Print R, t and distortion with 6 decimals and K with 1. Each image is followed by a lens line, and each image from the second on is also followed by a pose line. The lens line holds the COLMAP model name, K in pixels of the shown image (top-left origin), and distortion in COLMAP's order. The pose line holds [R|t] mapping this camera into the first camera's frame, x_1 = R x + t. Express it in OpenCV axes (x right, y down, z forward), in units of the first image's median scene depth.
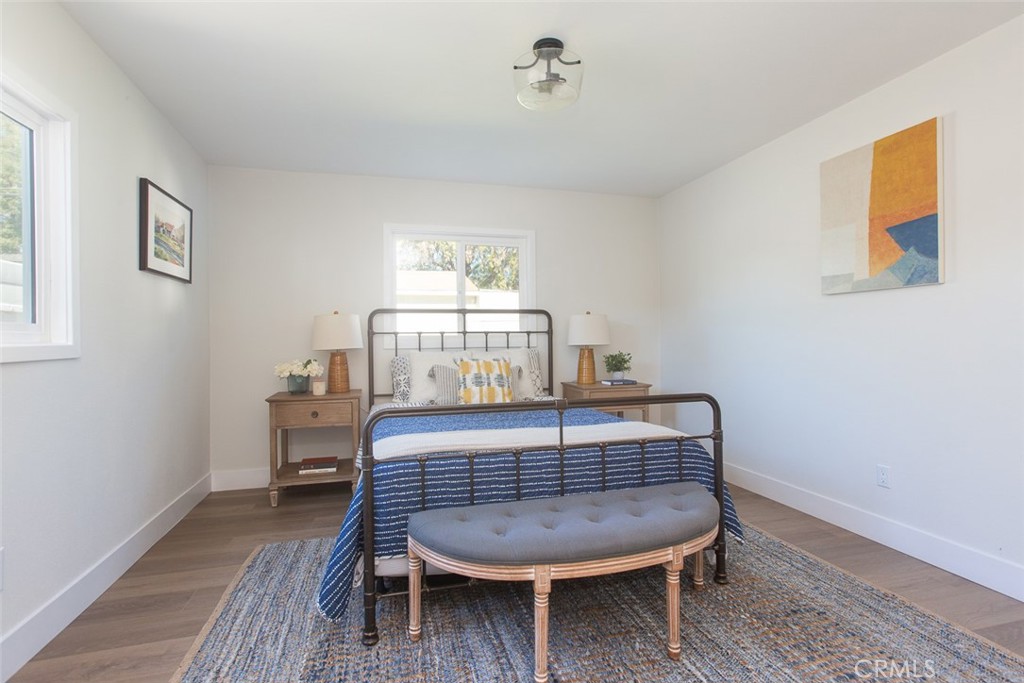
lens RADIAL K [[467.0, 0, 514.8], [0, 467.0, 338.0], [0, 0, 1]] dist [0.000036, 0.000252]
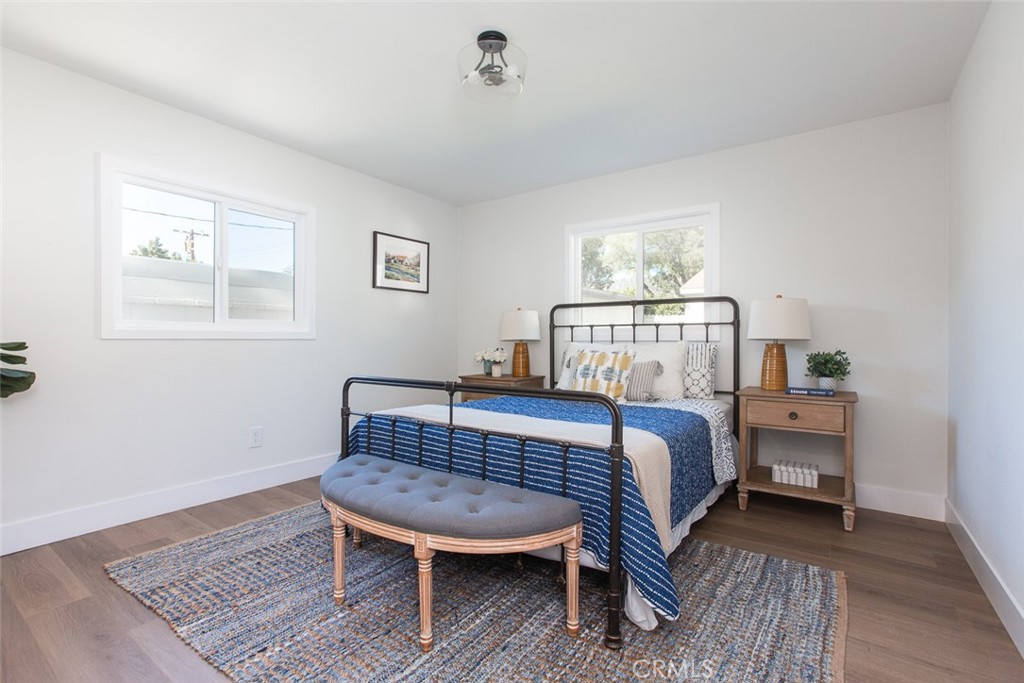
lens RADIAL K [[467.8, 0, 526.5], [0, 467.8, 342.4], [0, 0, 1]] dist [-0.000858, -0.000378]
pose [[0.643618, 0.013369, -0.765230, 0.602877], [-0.007121, 0.999909, 0.011480, 0.018206], [0.765314, -0.001940, 0.643654, 0.268372]]
